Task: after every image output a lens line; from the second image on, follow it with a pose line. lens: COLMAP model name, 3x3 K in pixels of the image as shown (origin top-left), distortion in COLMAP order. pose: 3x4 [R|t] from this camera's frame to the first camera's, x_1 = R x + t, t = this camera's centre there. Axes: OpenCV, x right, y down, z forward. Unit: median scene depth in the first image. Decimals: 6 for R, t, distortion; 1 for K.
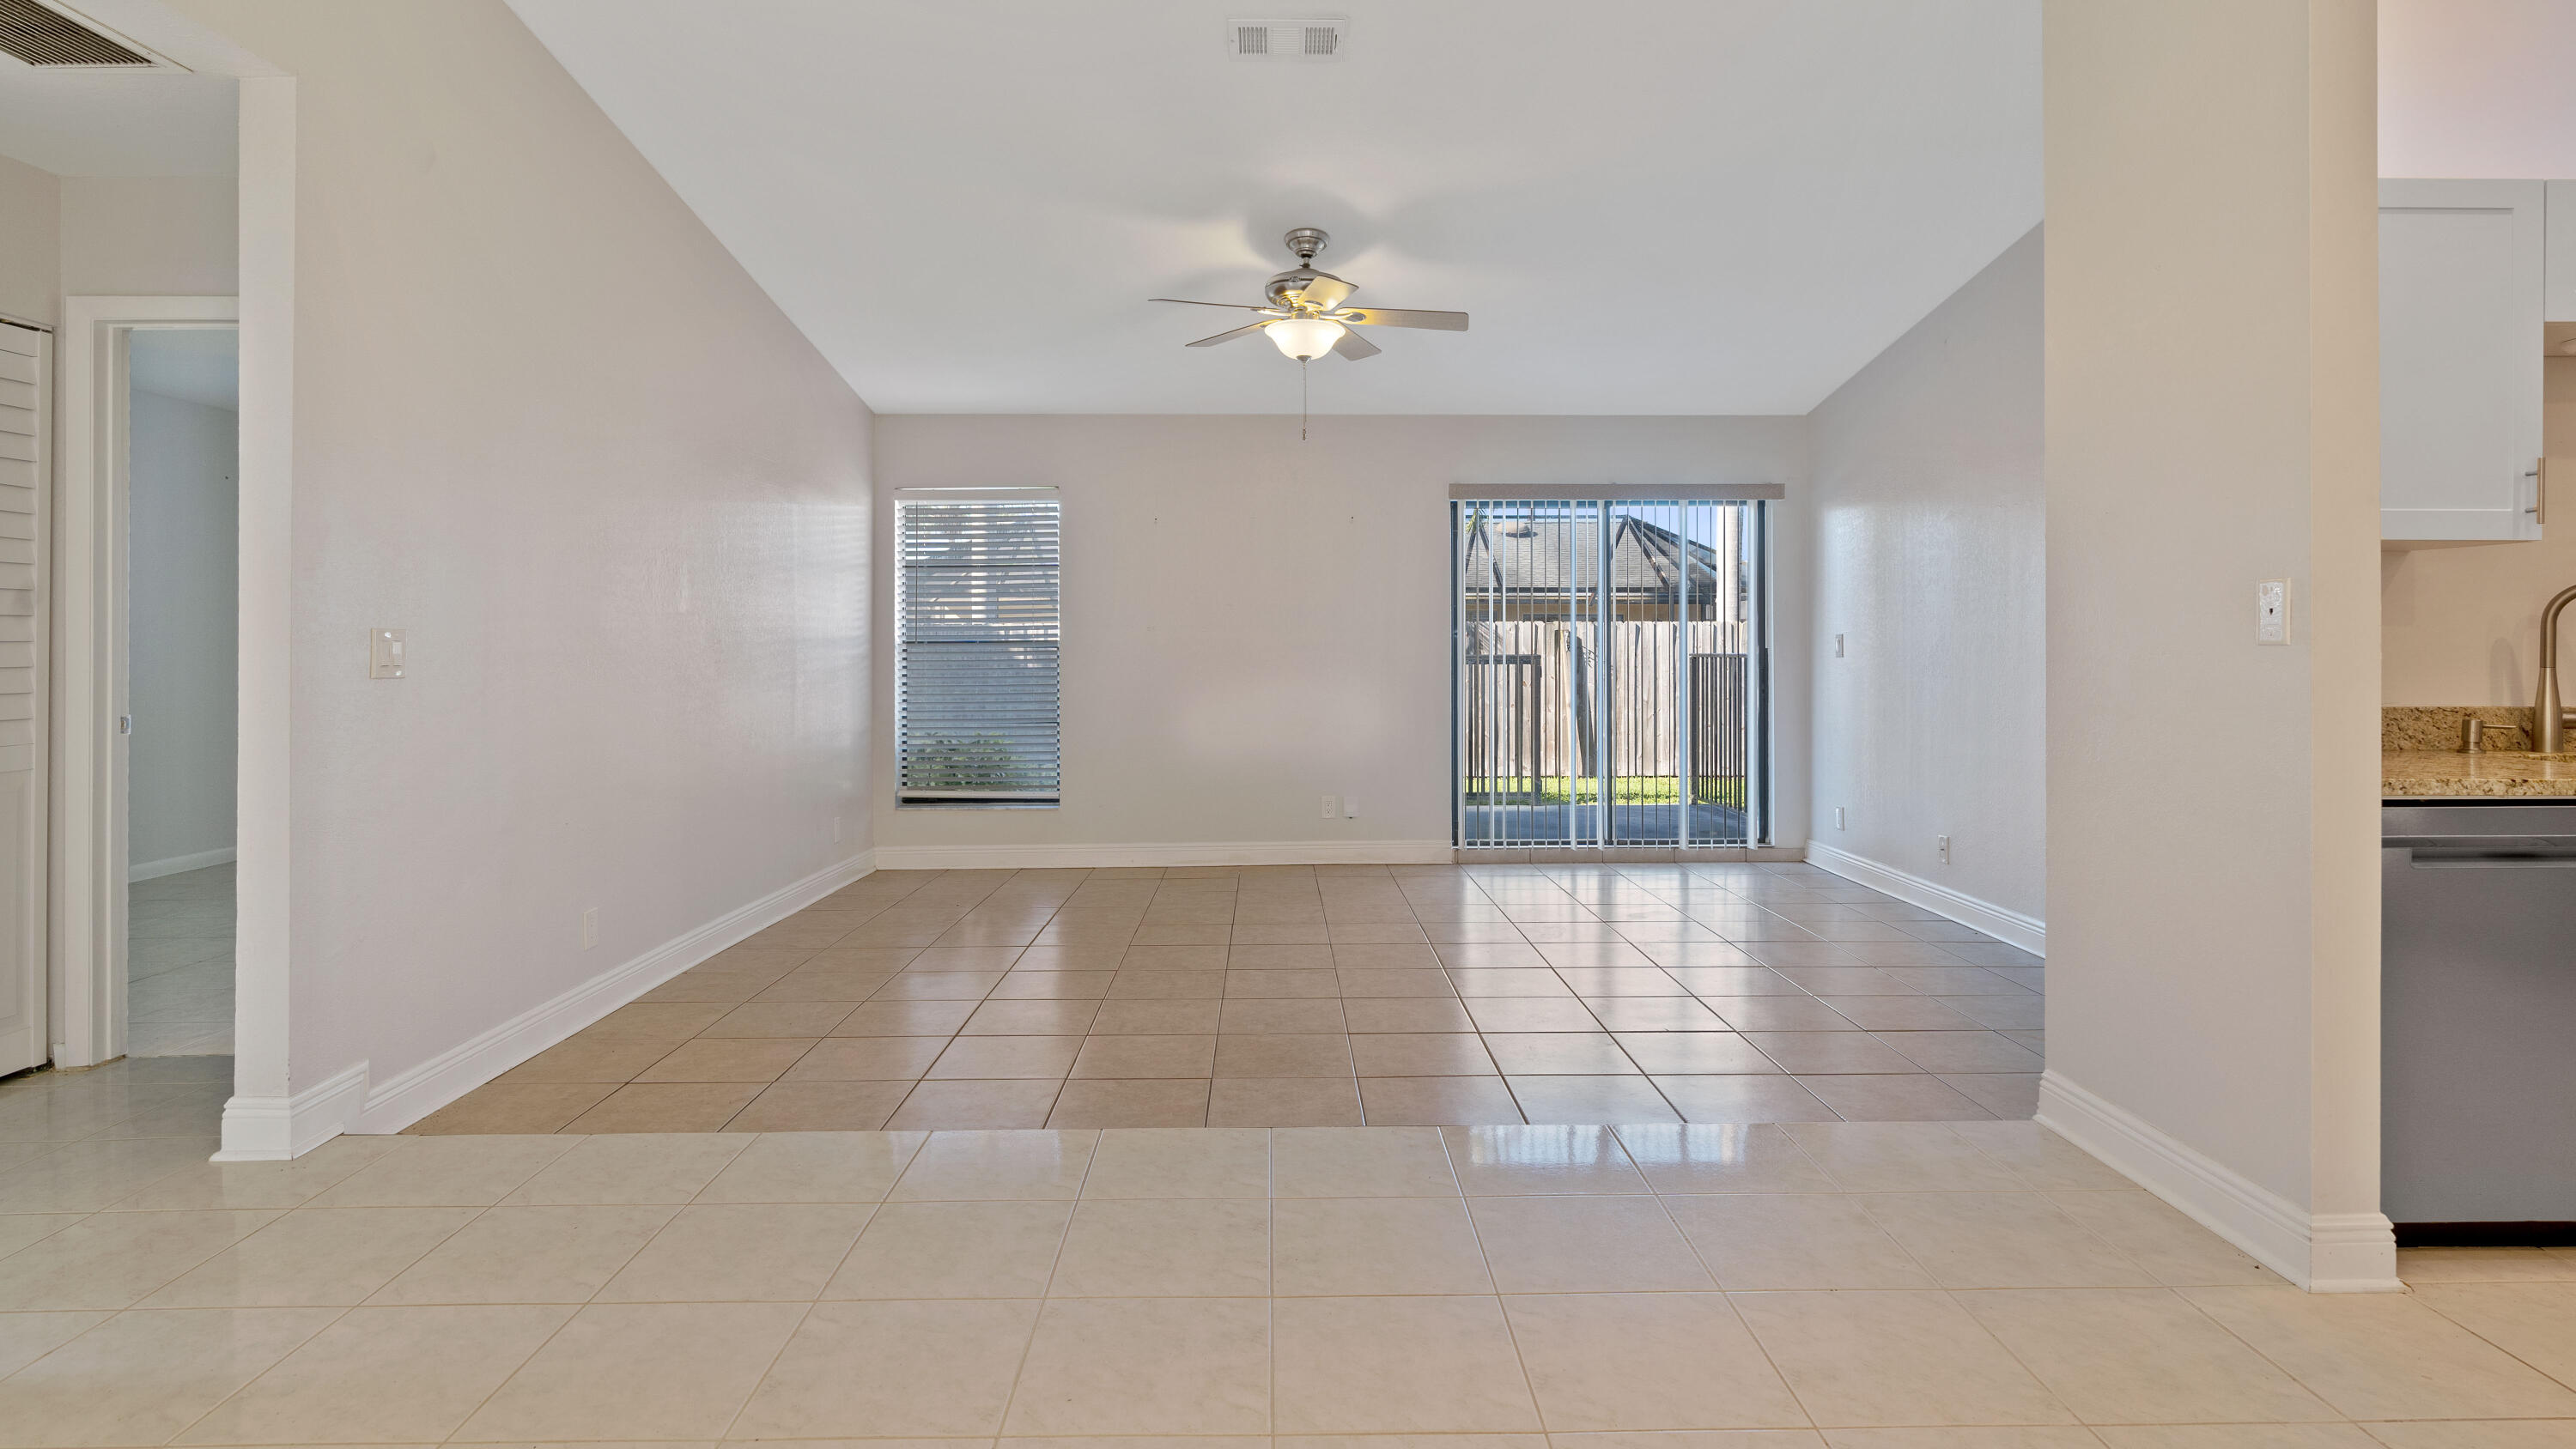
lens RADIAL K [[1320.6, 0, 1298.1], [0, 1320.6, 630.6], [0, 0, 1]] dist [-0.002461, 0.000615]
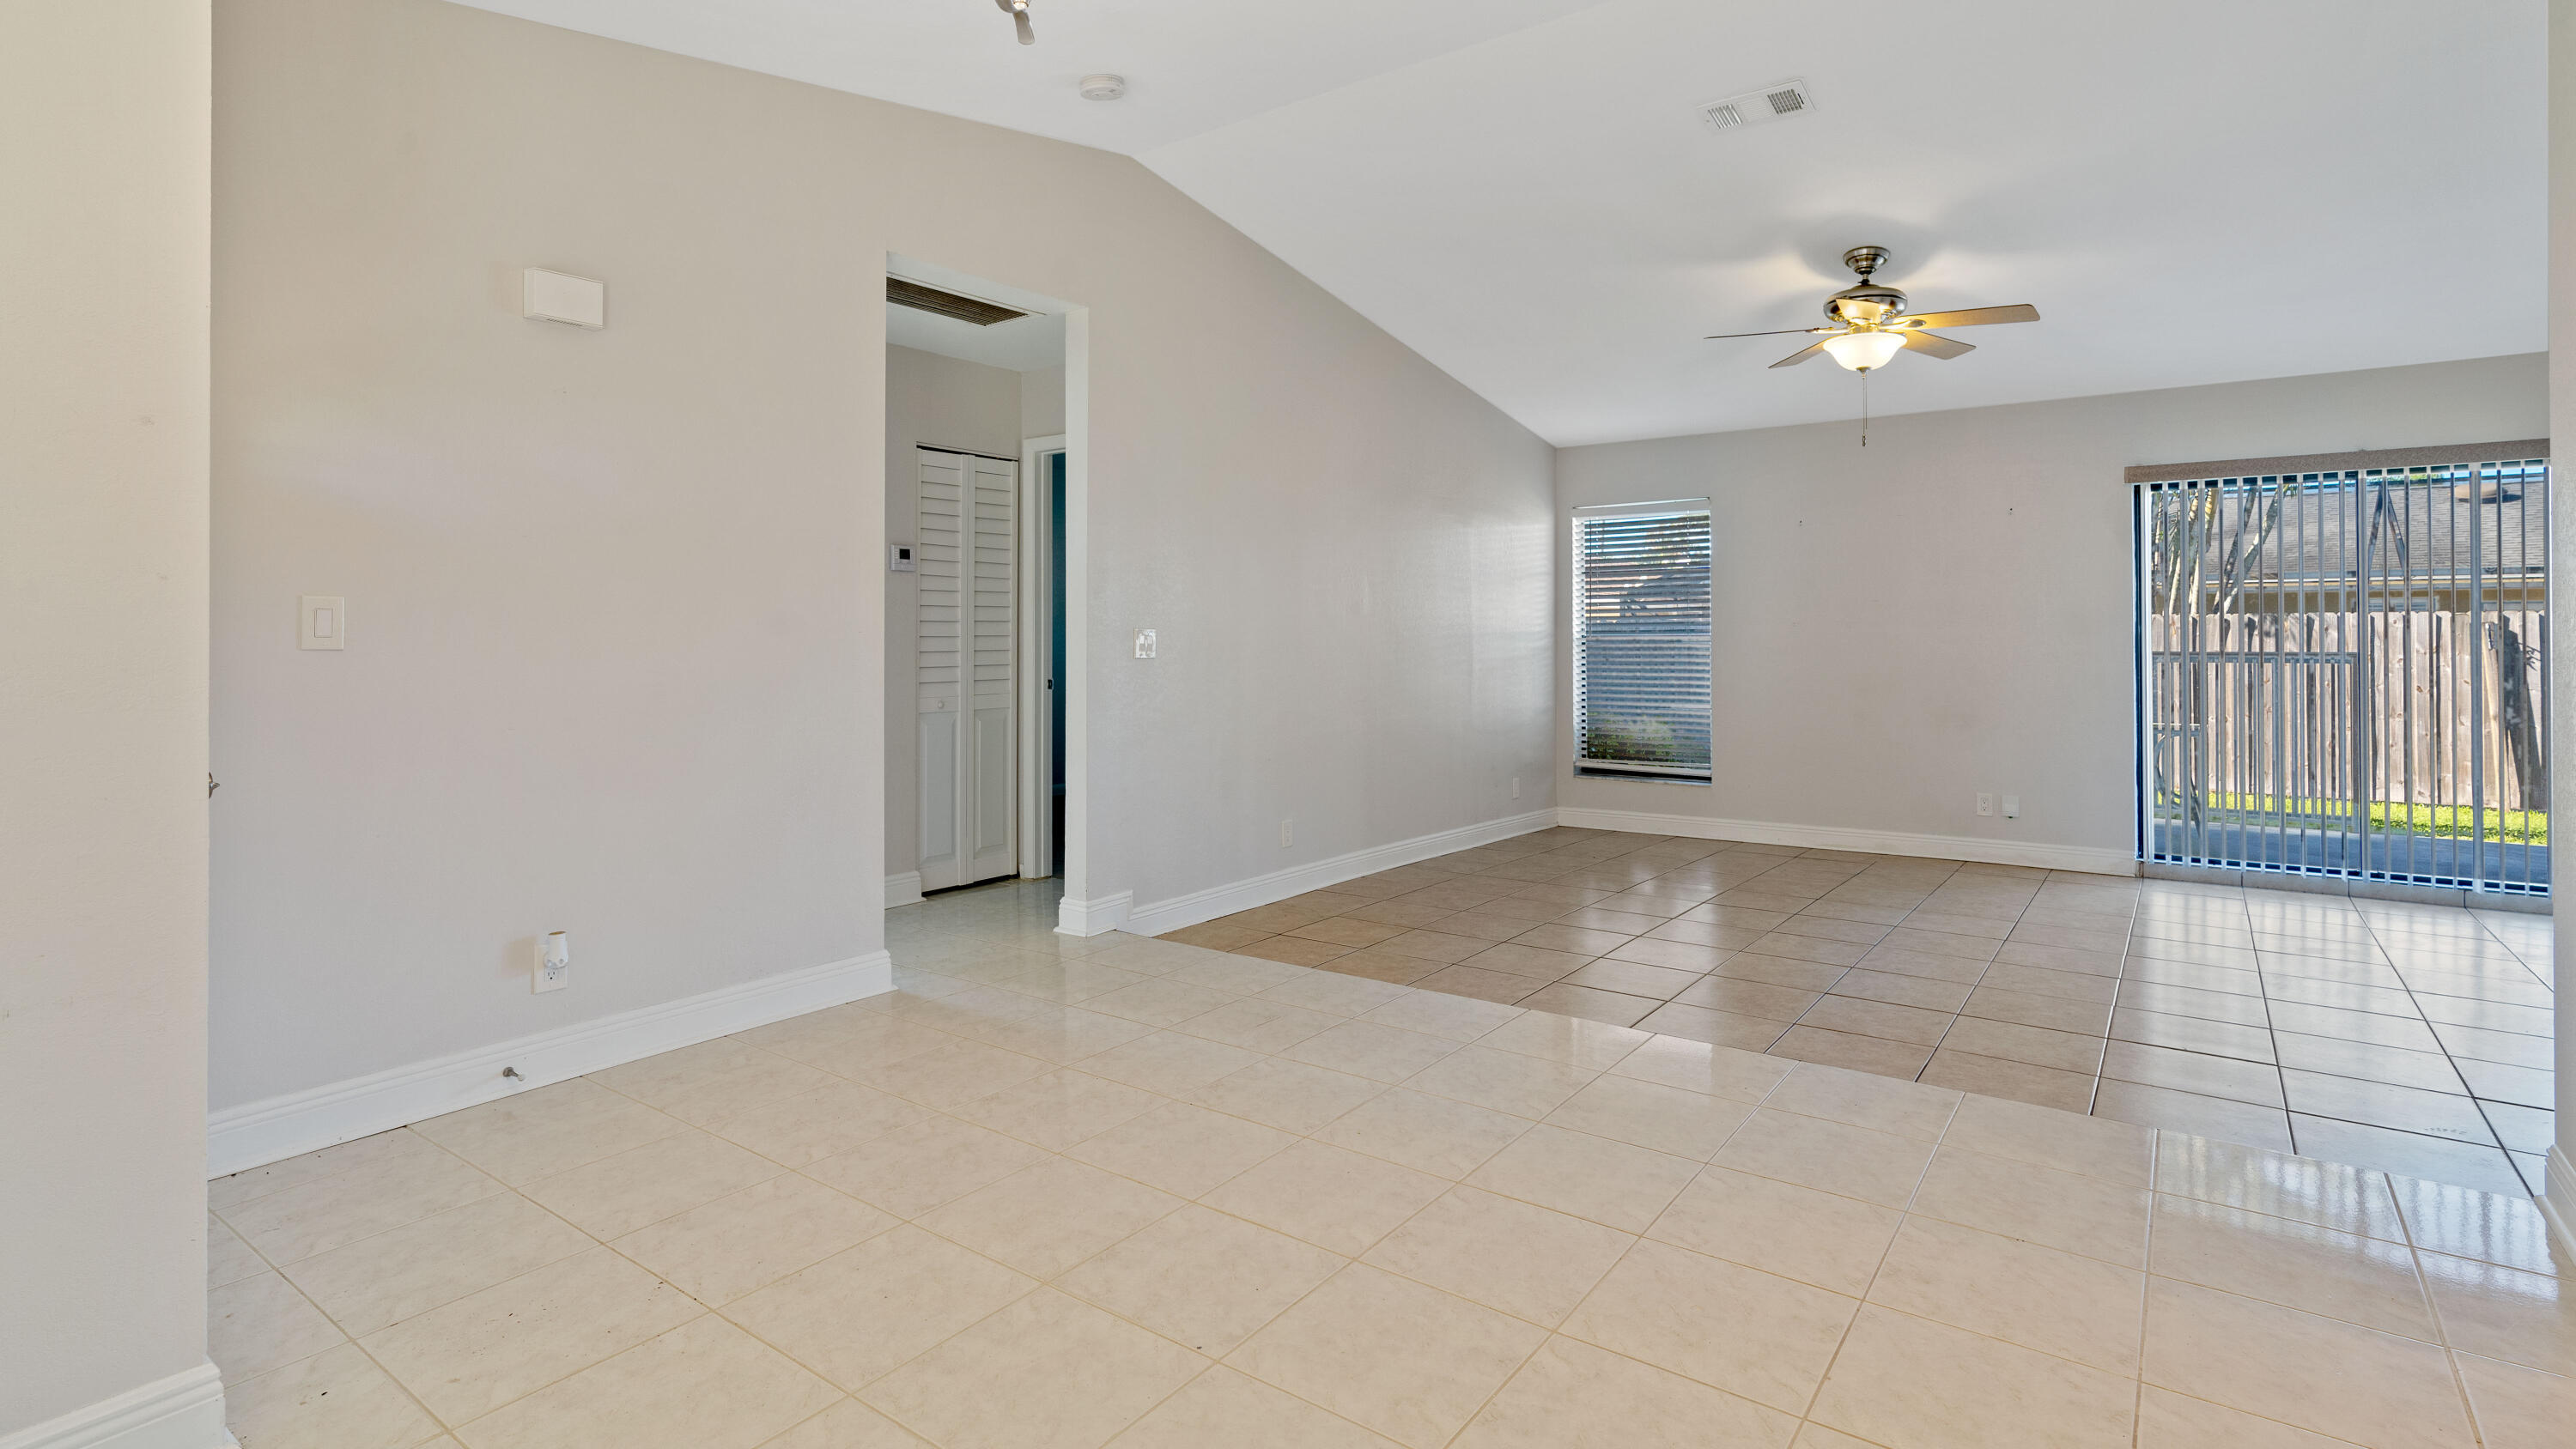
lens RADIAL K [[1246.2, 0, 1292.6], [0, 1246.2, 631.9], [0, 0, 1]] dist [-0.003616, 0.000428]
pose [[0.797177, -0.001040, -0.603745, 0.241115], [0.004148, 0.999984, 0.003755, -0.001217], [0.603732, -0.005498, 0.797168, -0.073075]]
